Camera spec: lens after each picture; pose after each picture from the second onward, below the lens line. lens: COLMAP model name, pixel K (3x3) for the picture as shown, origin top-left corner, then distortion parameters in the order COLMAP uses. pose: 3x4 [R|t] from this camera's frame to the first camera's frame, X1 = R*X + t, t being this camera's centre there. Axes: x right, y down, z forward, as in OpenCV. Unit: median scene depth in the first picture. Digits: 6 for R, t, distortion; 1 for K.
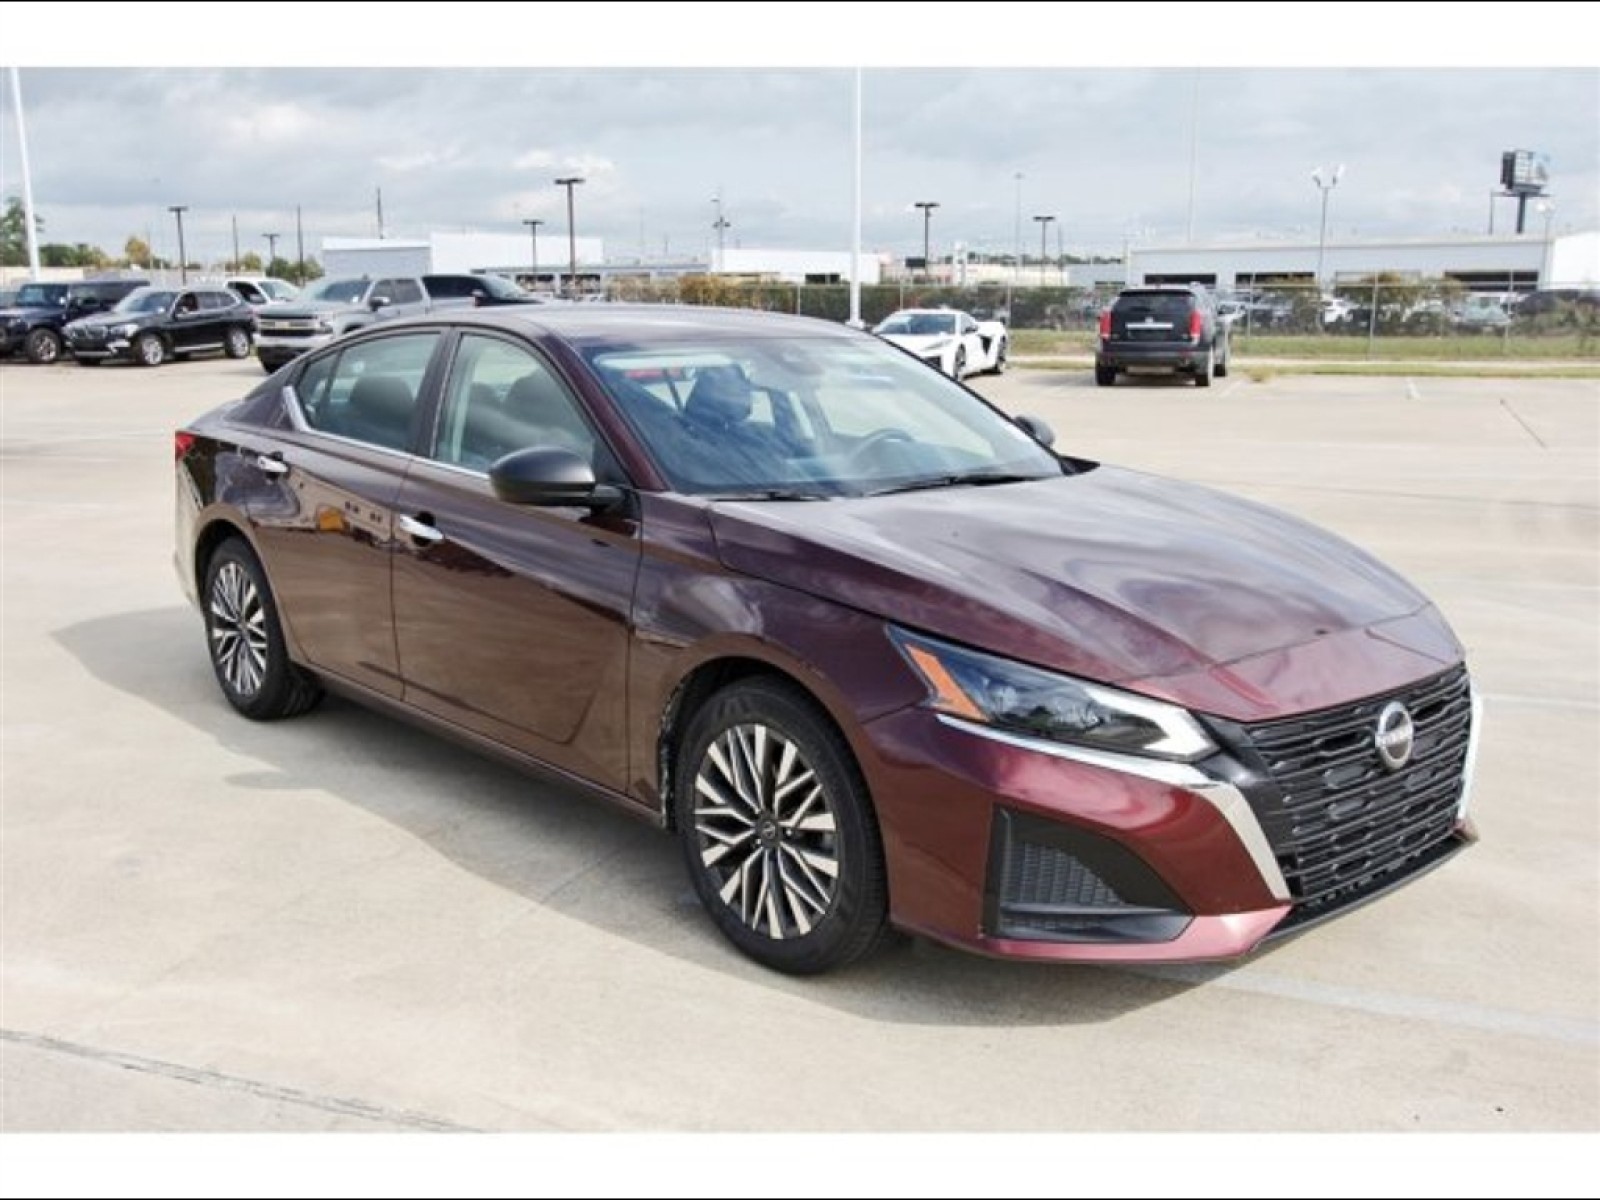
lens RADIAL K [[1522.0, 0, 800.4], [0, 1522.0, 589.4], [0, 0, 1]] dist [0.016283, 0.000000]
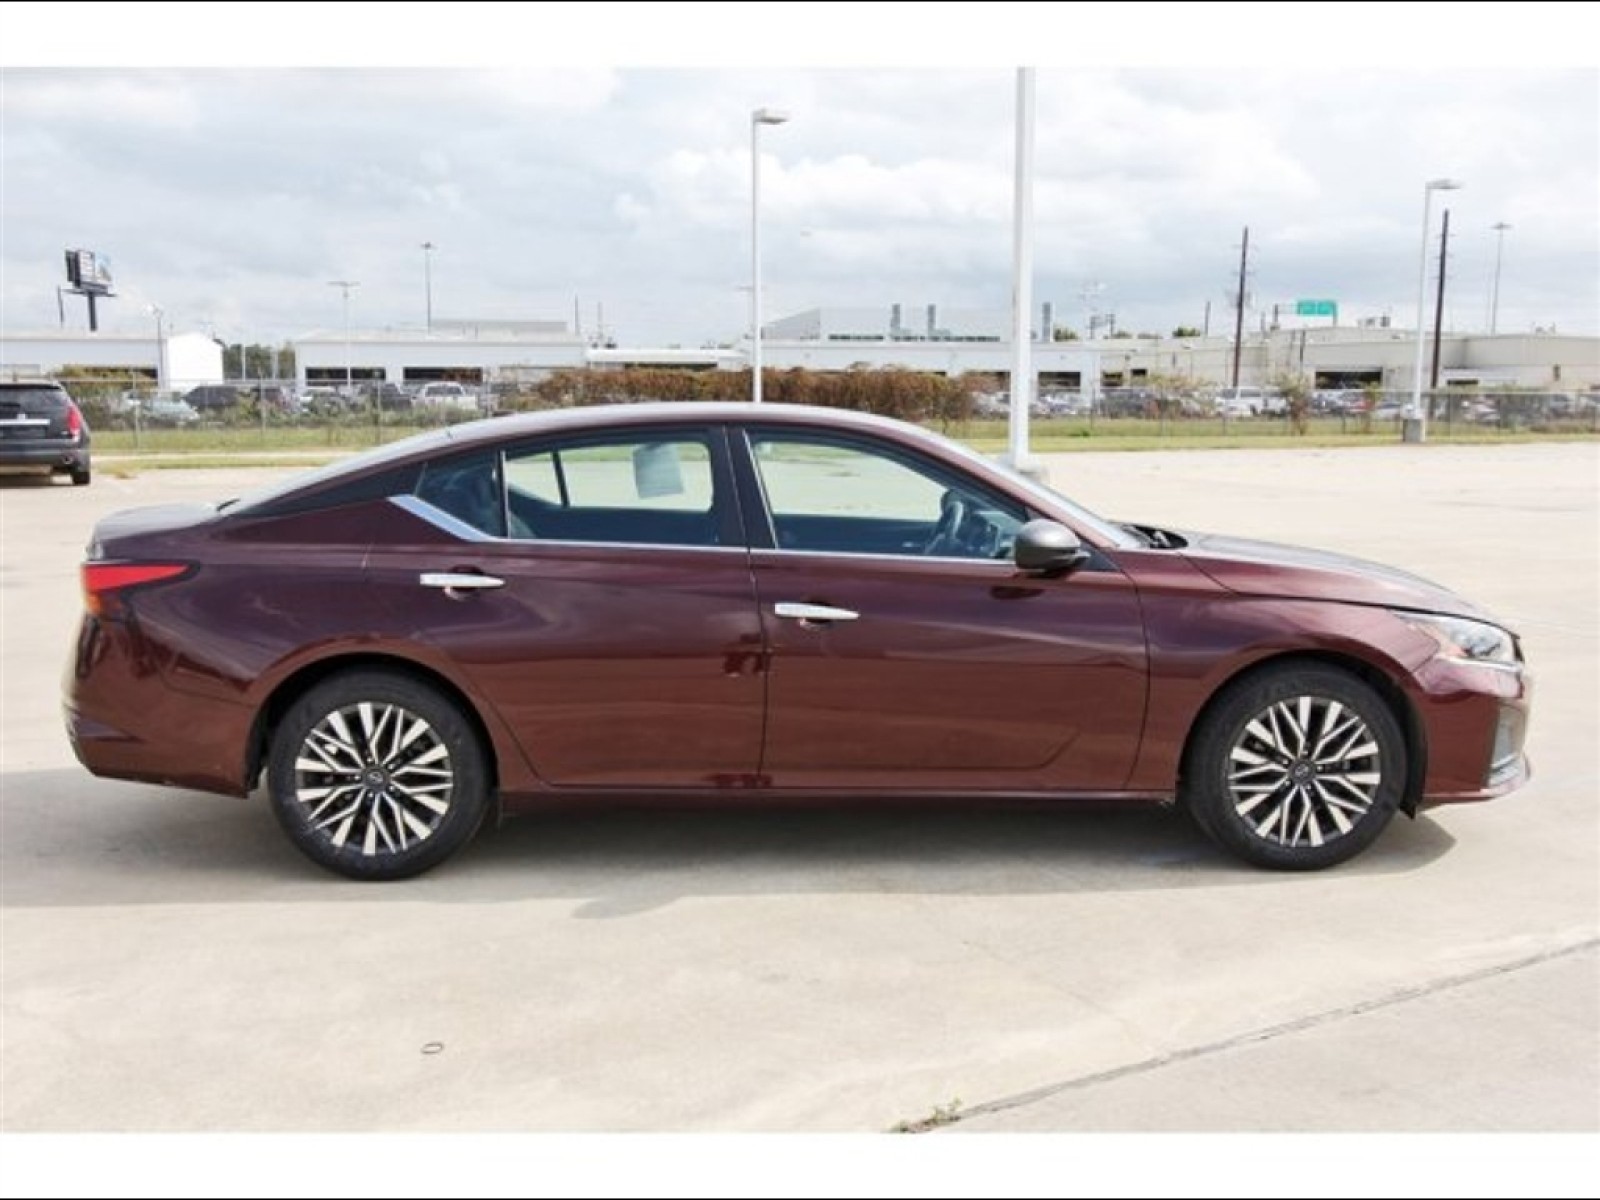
lens RADIAL K [[1522.0, 0, 791.0], [0, 1522.0, 565.6], [0, 0, 1]] dist [0.016283, 0.000000]
pose [[0.645041, -0.082083, 0.759726, -1.397031], [0.139455, 0.990163, -0.011423, -0.081510], [-0.751315, 0.113316, 0.650143, 0.415791]]
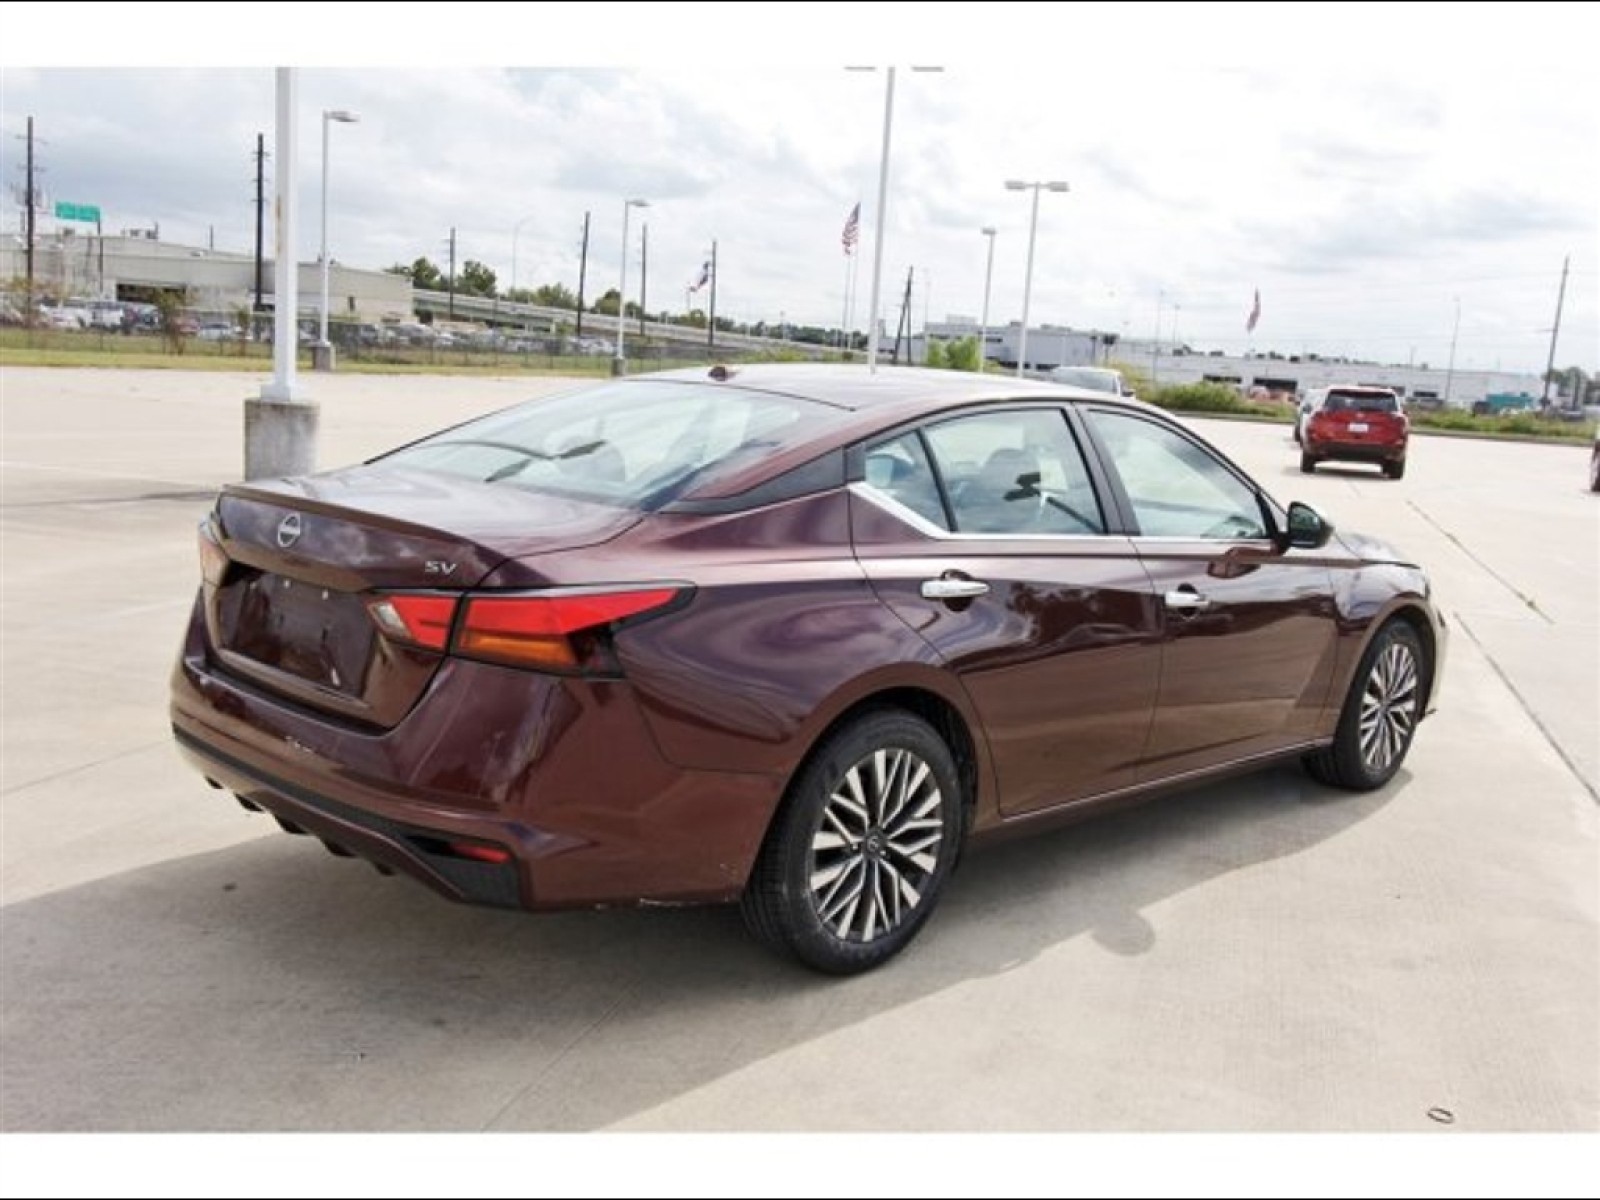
lens RADIAL K [[1522.0, 0, 798.0], [0, 1522.0, 586.3], [0, 0, 1]] dist [0.016283, 0.000000]
pose [[-0.056070, -0.150973, 0.986947, -1.657323], [0.119714, 0.980354, 0.156765, -0.320999], [-0.991224, 0.126941, -0.036895, 1.705323]]
